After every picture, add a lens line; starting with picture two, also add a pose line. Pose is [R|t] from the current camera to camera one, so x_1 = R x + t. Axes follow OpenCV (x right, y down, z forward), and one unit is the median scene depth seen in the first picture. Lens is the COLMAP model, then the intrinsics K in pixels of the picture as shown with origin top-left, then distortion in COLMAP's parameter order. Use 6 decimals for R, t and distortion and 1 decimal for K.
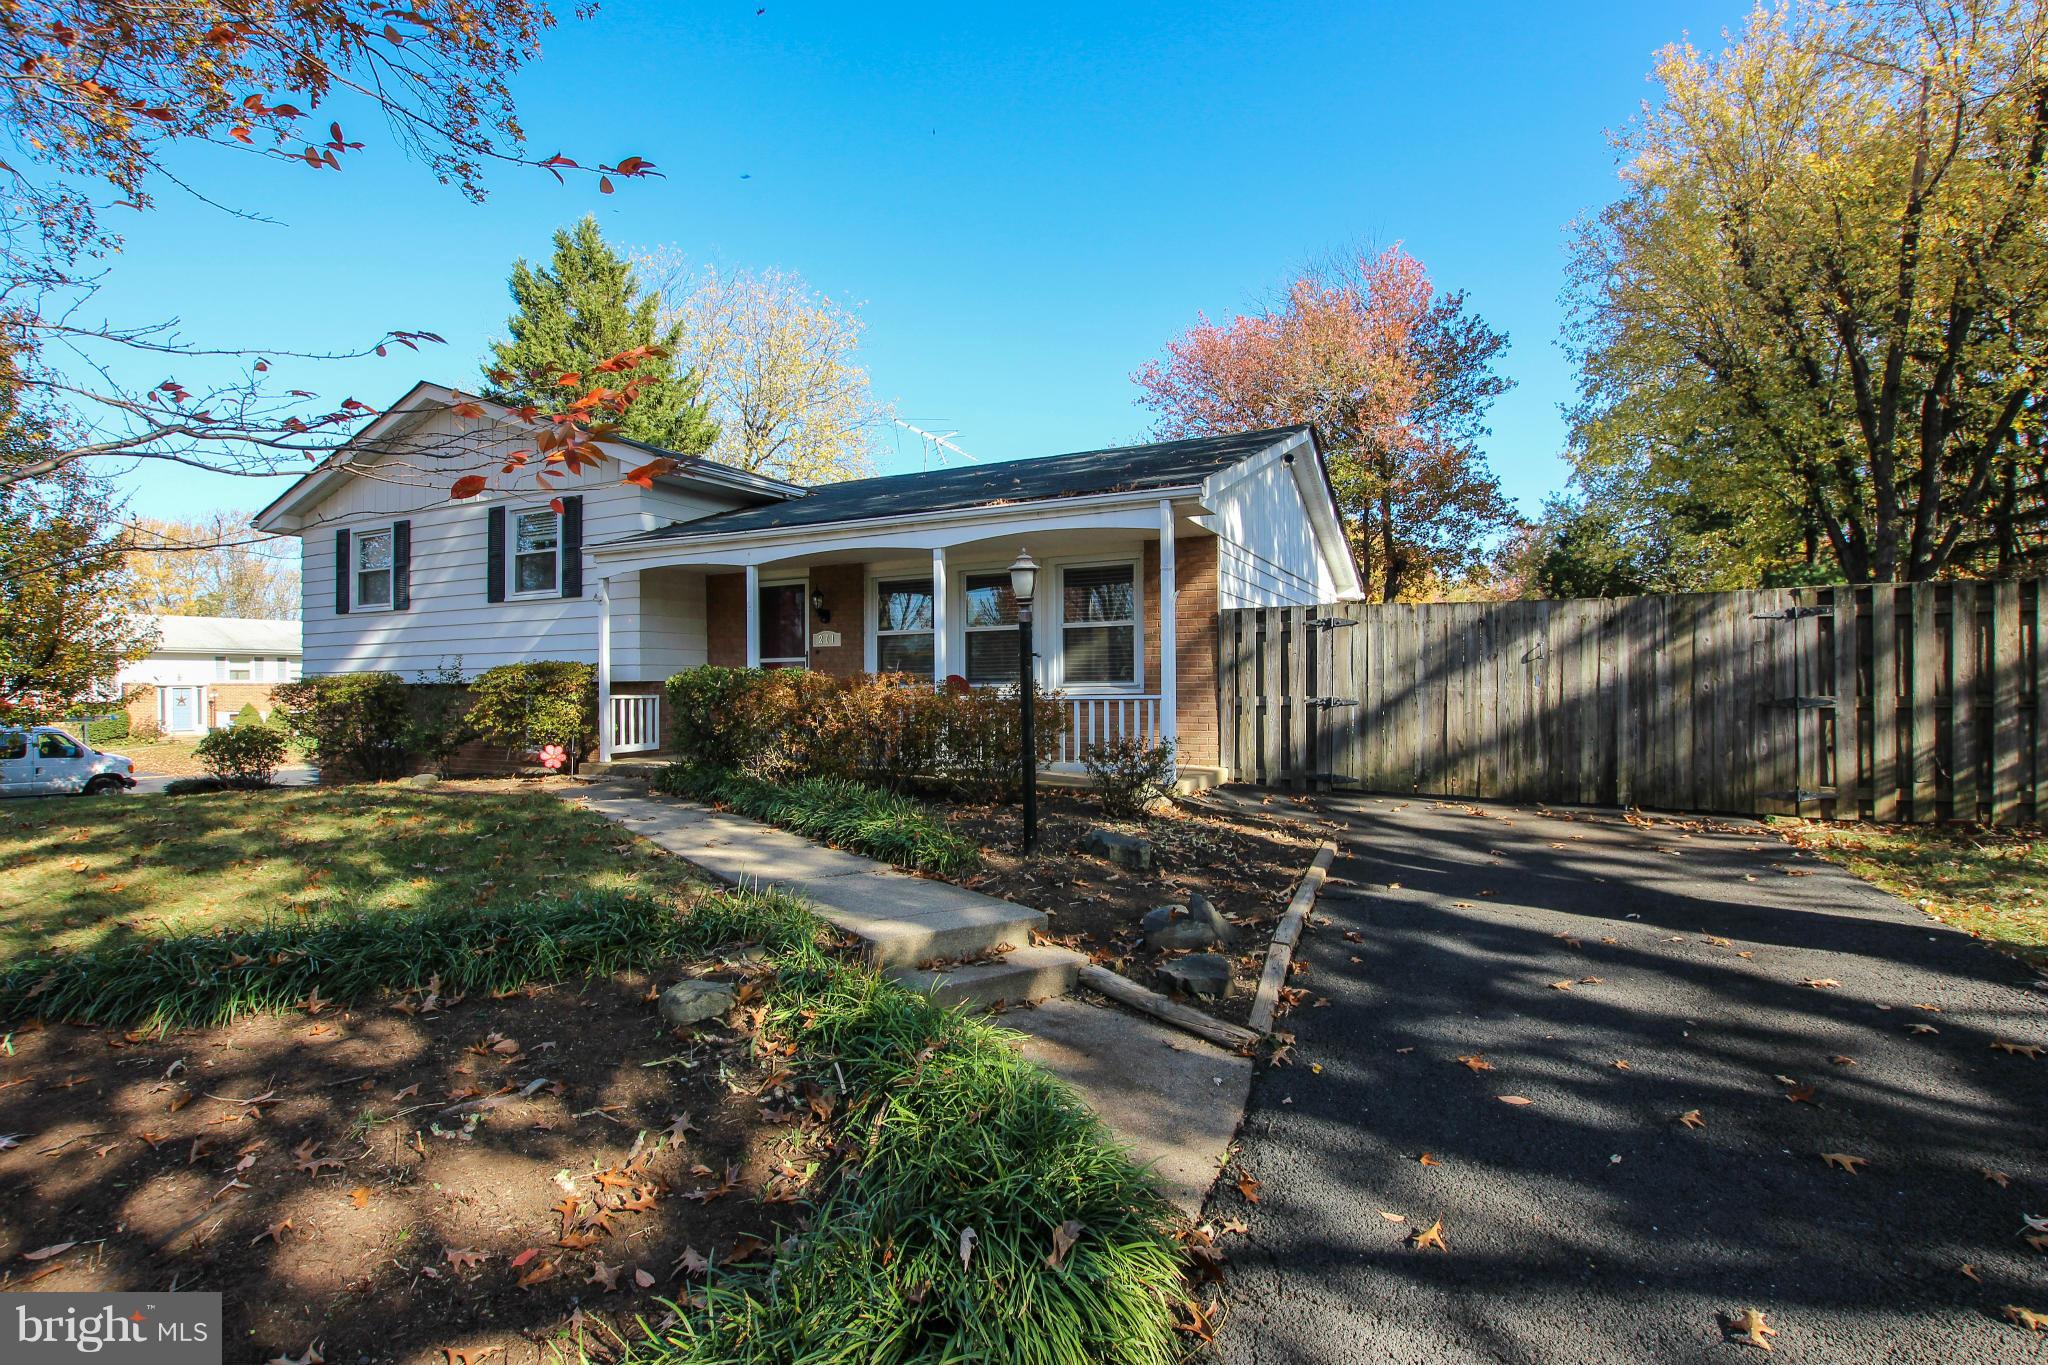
lens RADIAL K [[963.4, 0, 1028.9], [0, 963.4, 692.6], [0, 0, 1]] dist [-0.036527, 0.005942]
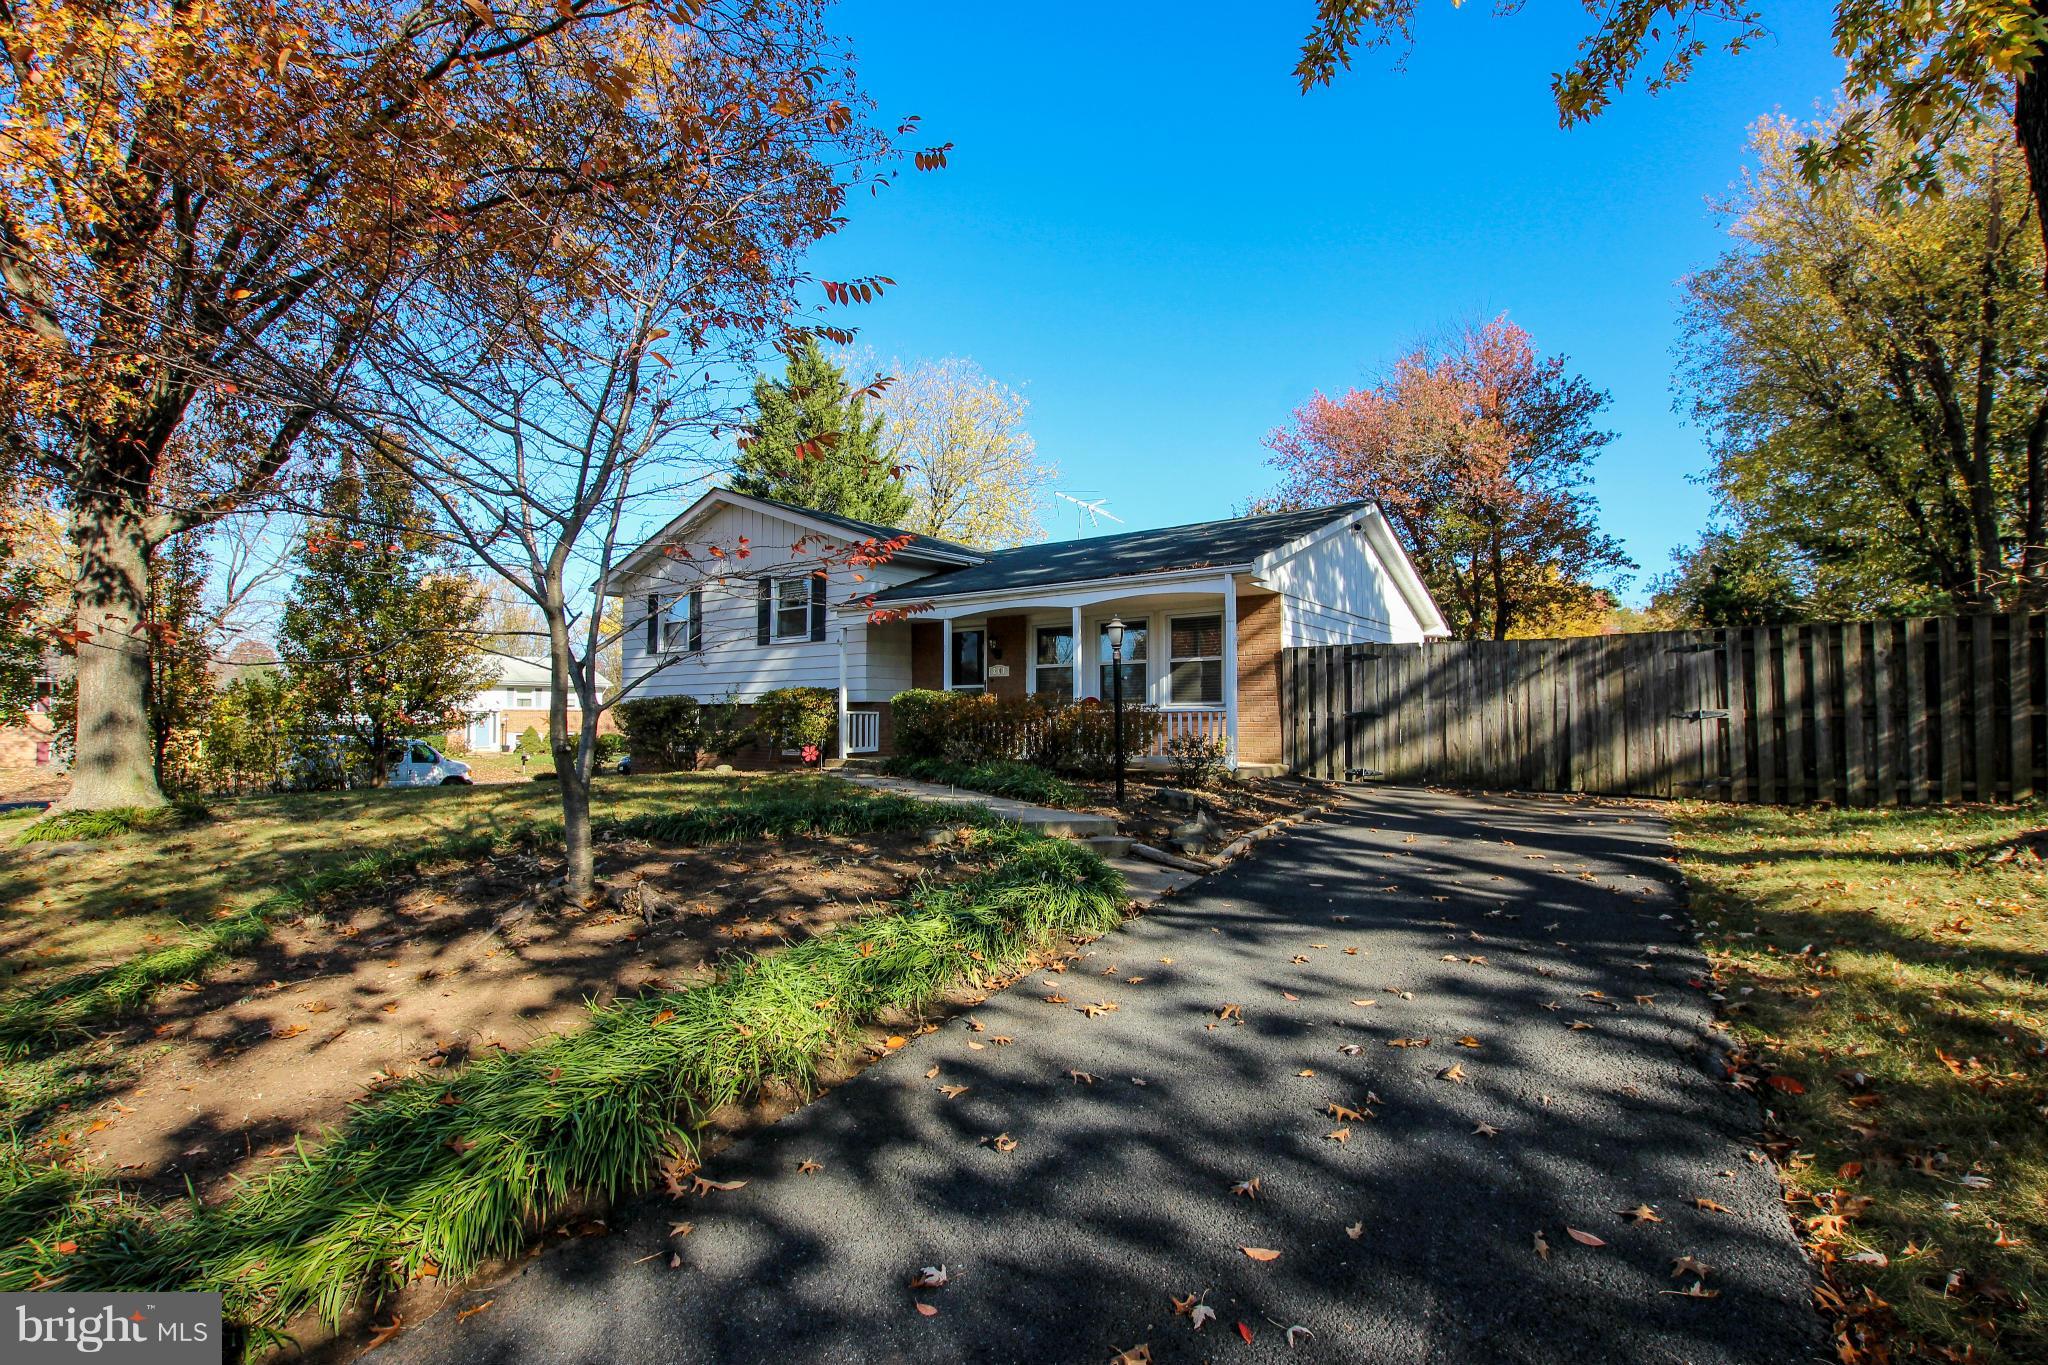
lens RADIAL K [[963.4, 0, 1021.6], [0, 963.4, 680.0], [0, 0, 1]] dist [-0.036527, 0.005942]
pose [[0.983532, -0.001956, -0.180723, 0.057932], [-0.006777, 0.998839, -0.047695, 0.018395], [0.180607, 0.048134, 0.982377, -0.284115]]
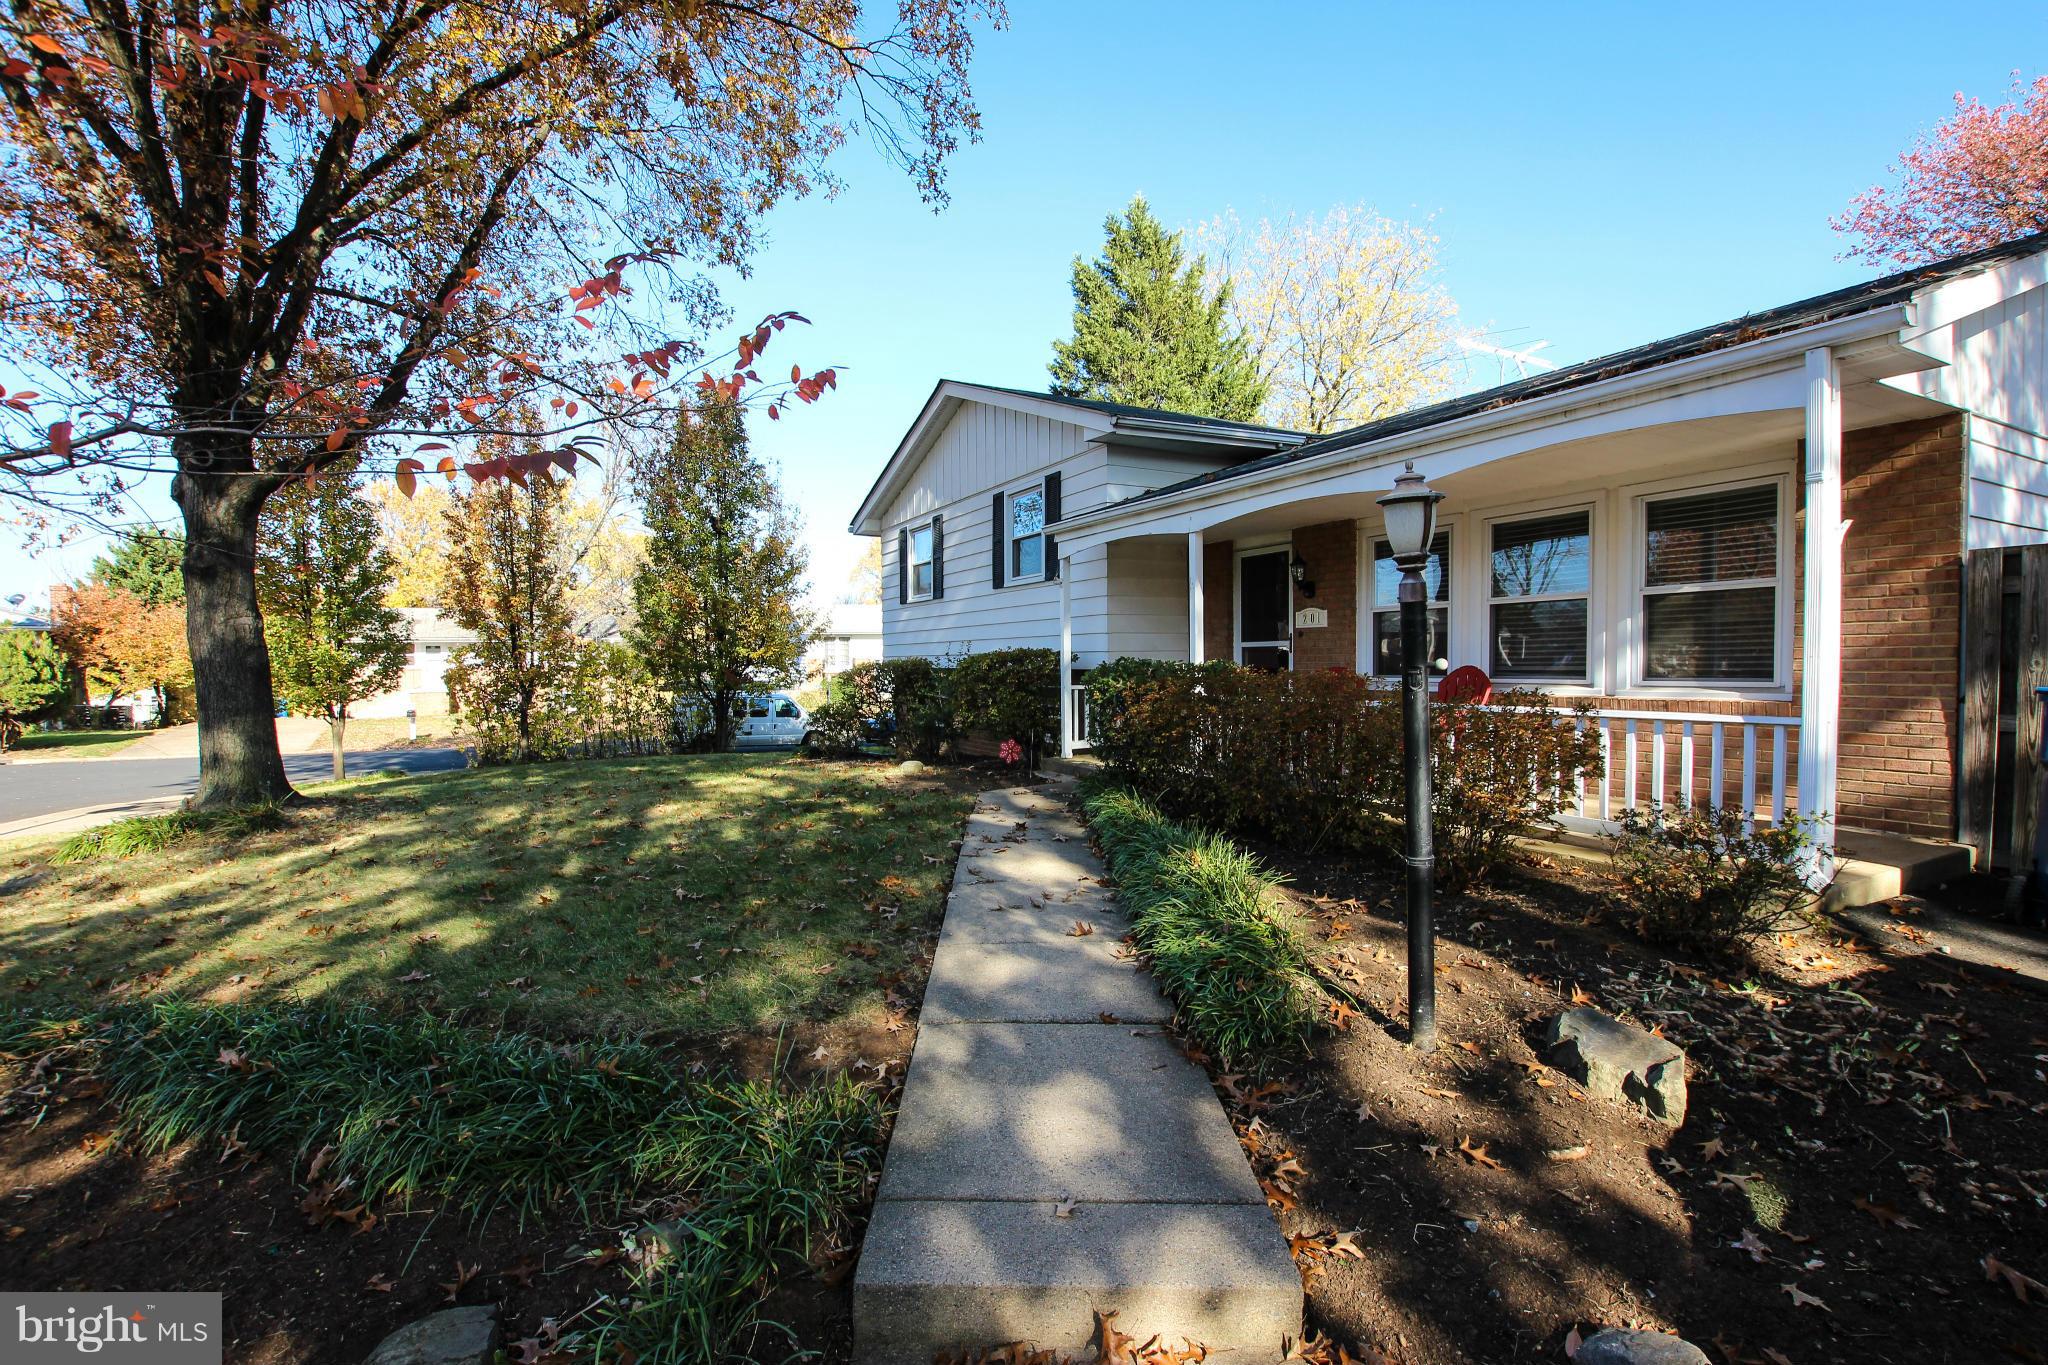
lens RADIAL K [[963.4, 0, 1023.1], [0, 963.4, 675.5], [0, 0, 1]] dist [-0.036527, 0.005942]
pose [[0.810621, 0.007627, -0.585521, 0.051688], [-0.000465, 0.999923, 0.012382, -0.015099], [0.585571, -0.009765, 0.810563, 0.184030]]
